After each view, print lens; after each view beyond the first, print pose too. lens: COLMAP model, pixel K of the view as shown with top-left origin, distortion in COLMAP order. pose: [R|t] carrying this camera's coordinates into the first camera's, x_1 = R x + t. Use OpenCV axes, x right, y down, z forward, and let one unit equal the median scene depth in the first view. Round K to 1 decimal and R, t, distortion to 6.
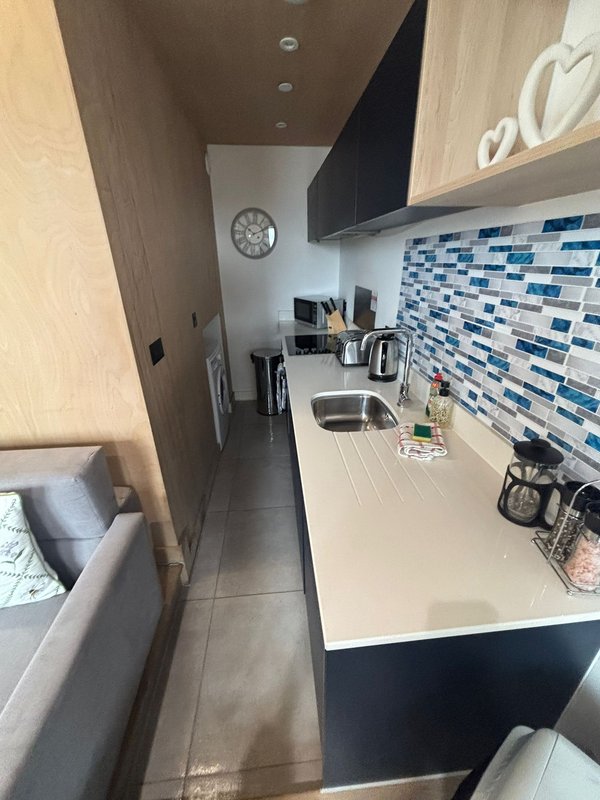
lens RADIAL K [[320.4, 0, 300.0], [0, 320.4, 400.0], [0, 0, 1]] dist [-0.000675, -0.000450]
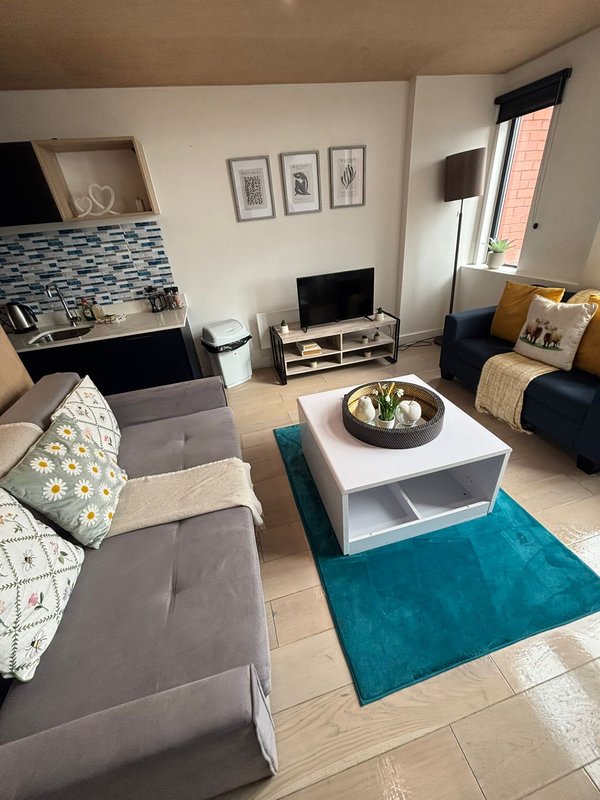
lens RADIAL K [[322.0, 0, 299.5], [0, 322.0, 397.3], [0, 0, 1]] dist [-0.002334, -0.000204]
pose [[-0.162356, -0.467194, 0.869120, -2.455776], [0.481670, 0.731209, 0.483039, 0.077015], [-0.861182, 0.497054, 0.106318, -0.179606]]
